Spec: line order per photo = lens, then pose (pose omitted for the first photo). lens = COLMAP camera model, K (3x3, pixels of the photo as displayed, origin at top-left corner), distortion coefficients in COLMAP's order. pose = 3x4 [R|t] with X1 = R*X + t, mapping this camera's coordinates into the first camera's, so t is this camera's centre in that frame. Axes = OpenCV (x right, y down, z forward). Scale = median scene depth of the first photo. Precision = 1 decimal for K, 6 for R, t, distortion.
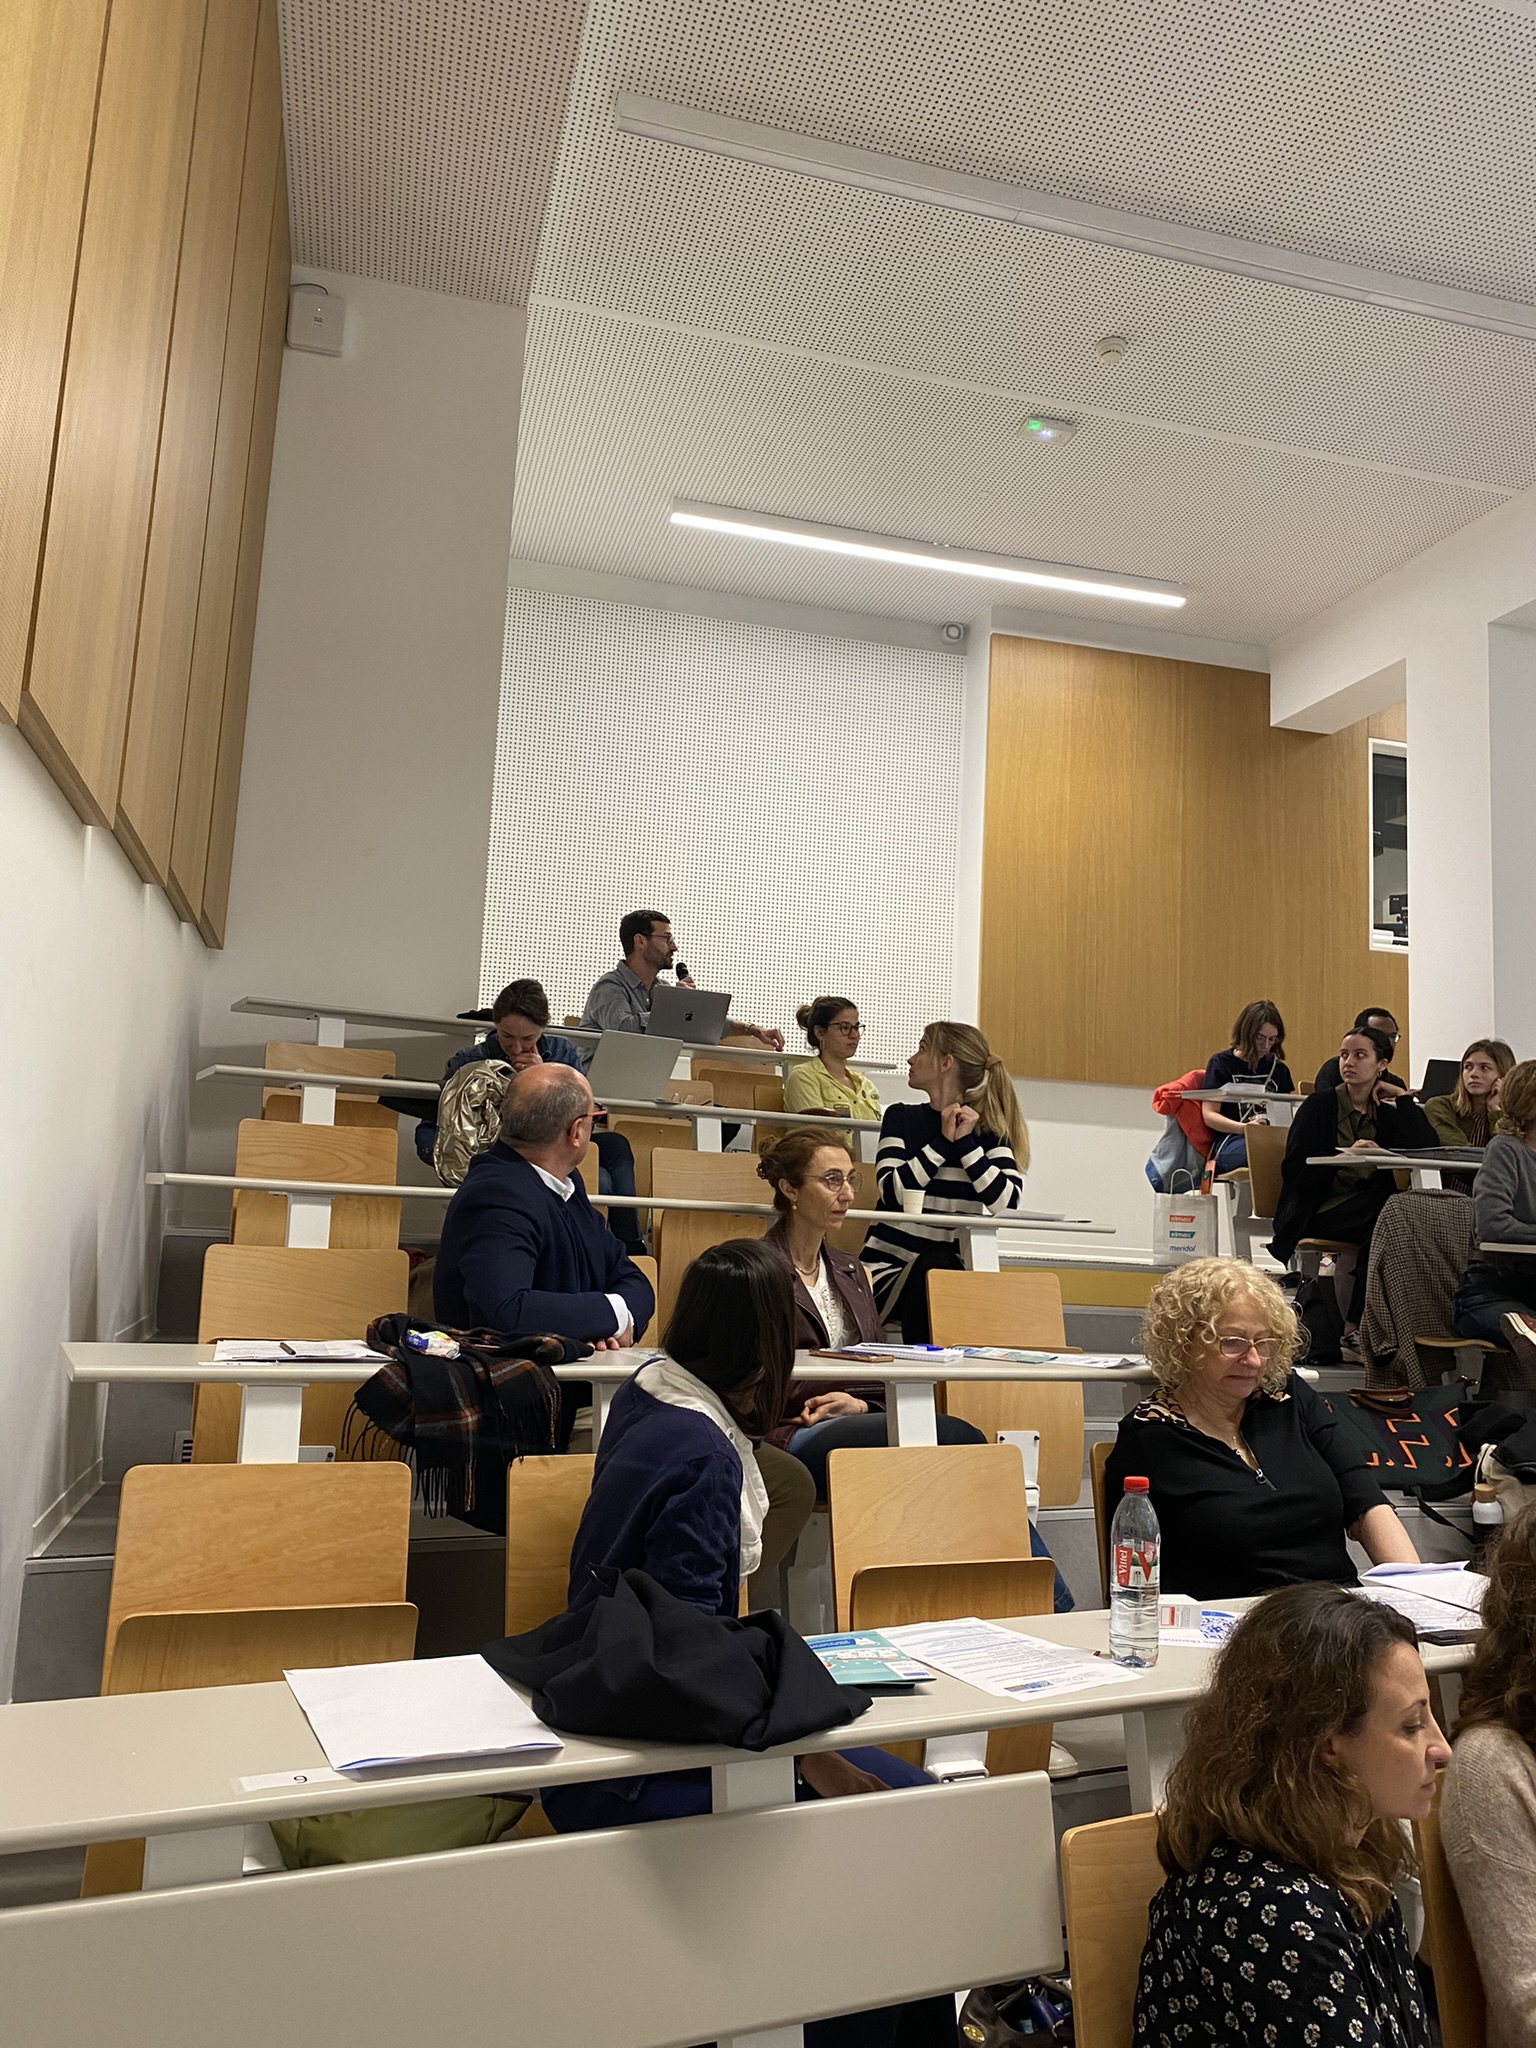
lens RADIAL K [[1554.9, 0, 785.4], [0, 1554.9, 1012.0], [0, 0, 1]] dist [0.009215, -0.006653]
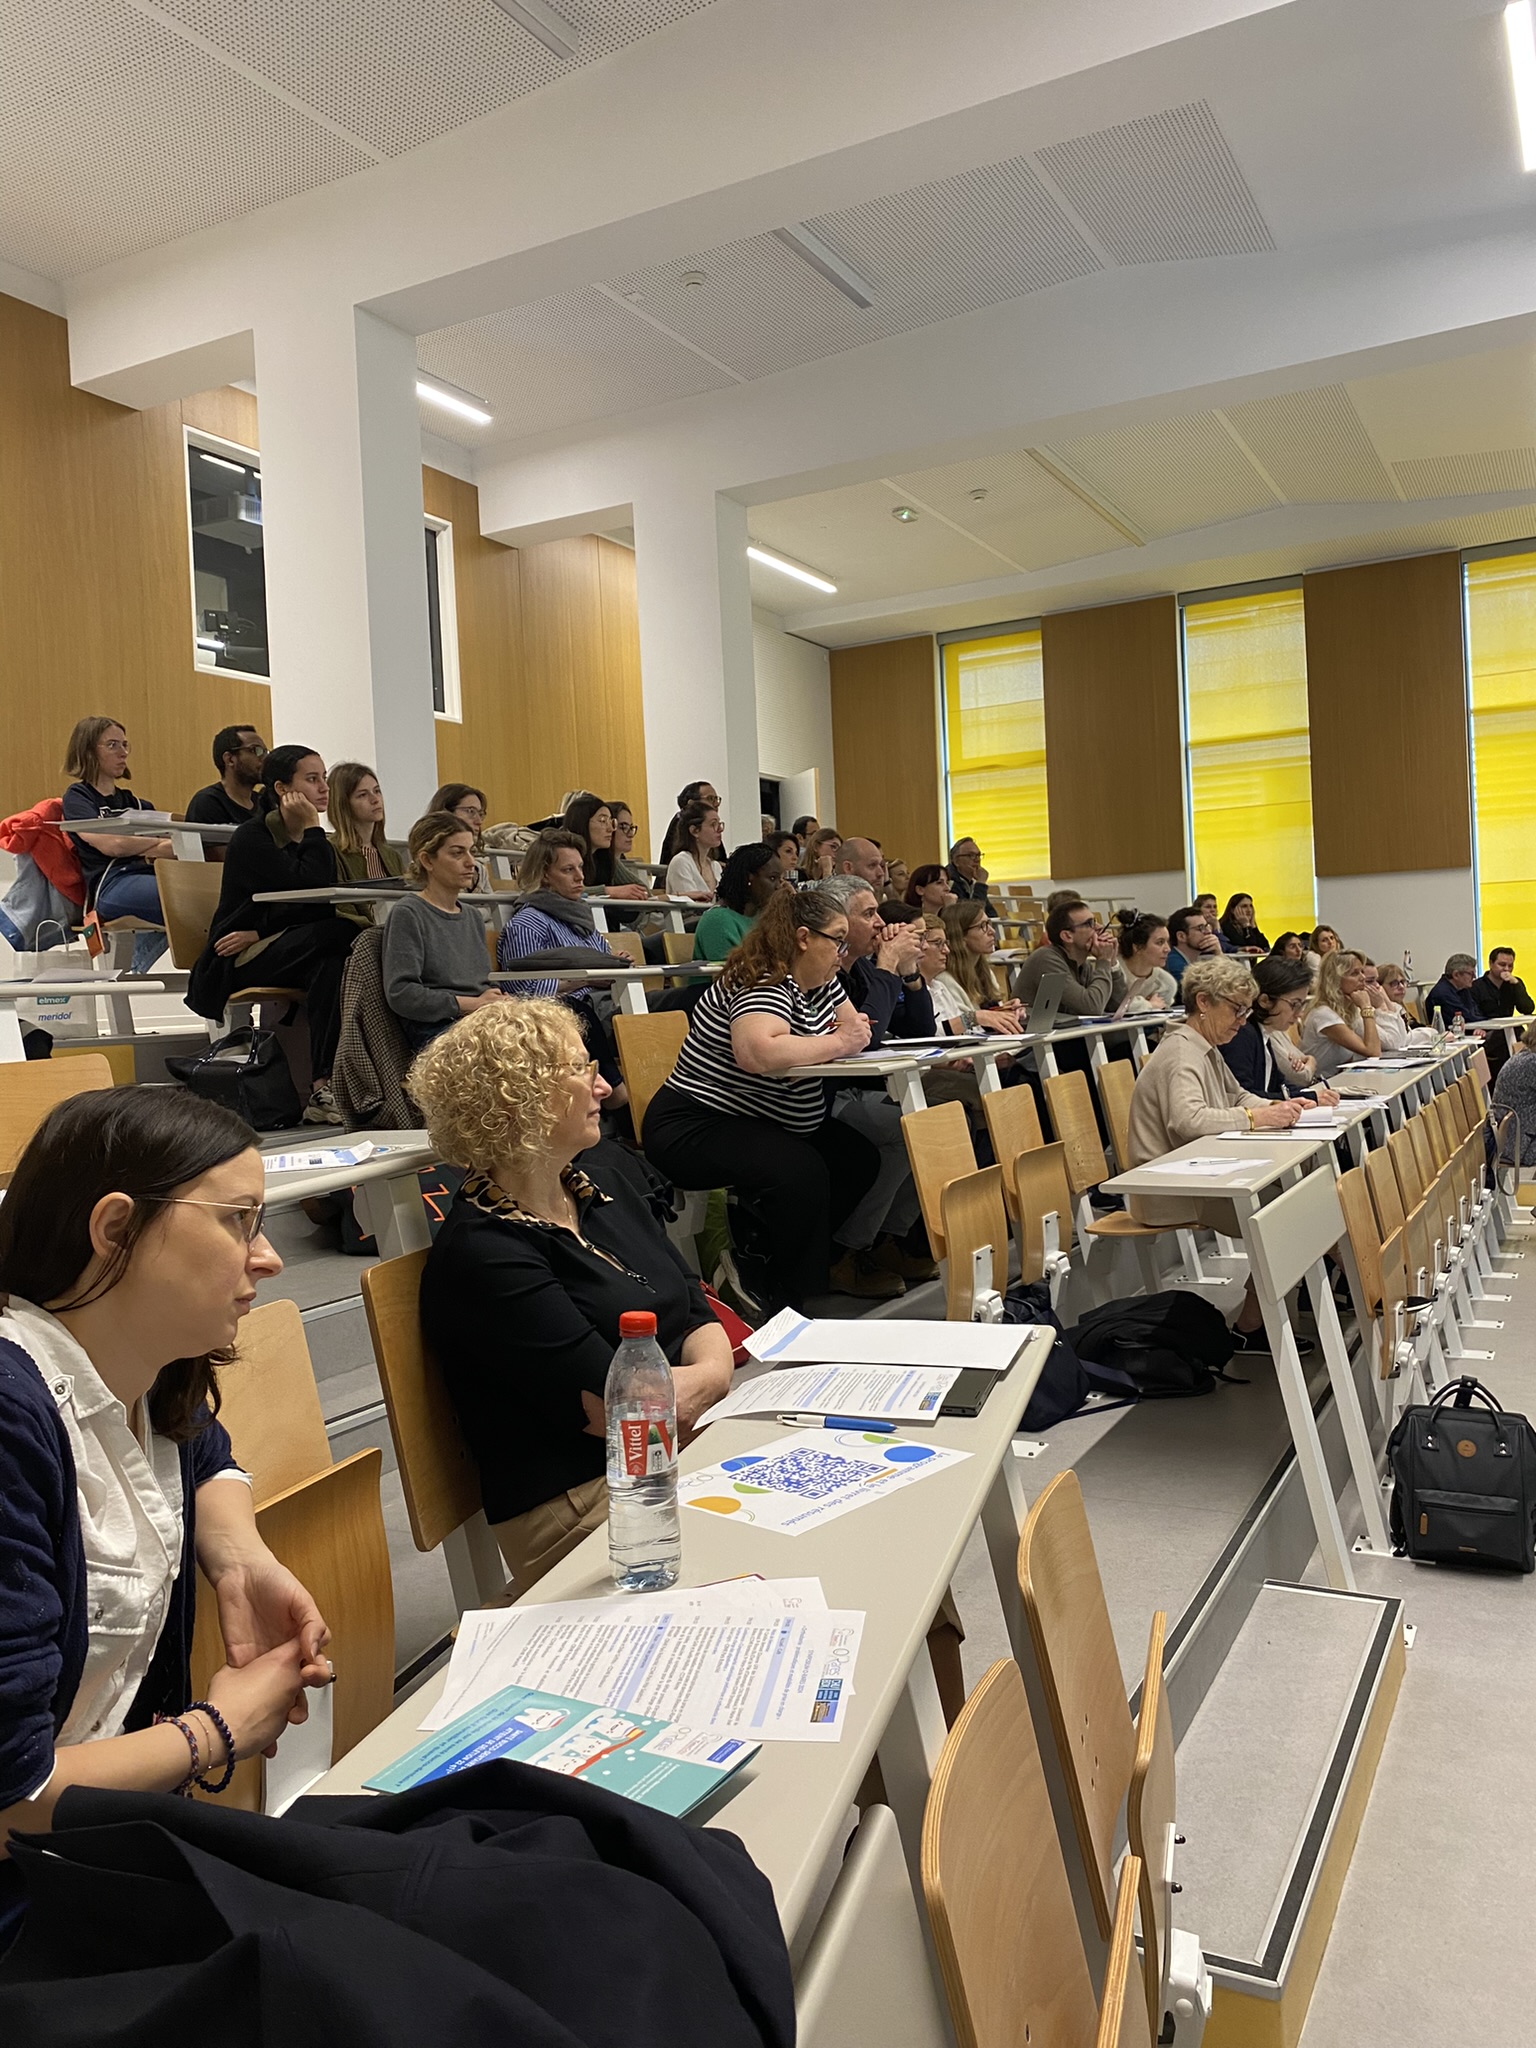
lens RADIAL K [[1554.9, 0, 785.4], [0, 1554.9, 1012.0], [0, 0, 1]] dist [0.009215, -0.006653]
pose [[0.685398, -0.086708, 0.722988, -0.071030], [-0.027806, 0.989044, 0.144977, 0.019271], [-0.727638, -0.119470, 0.675478, 0.161138]]
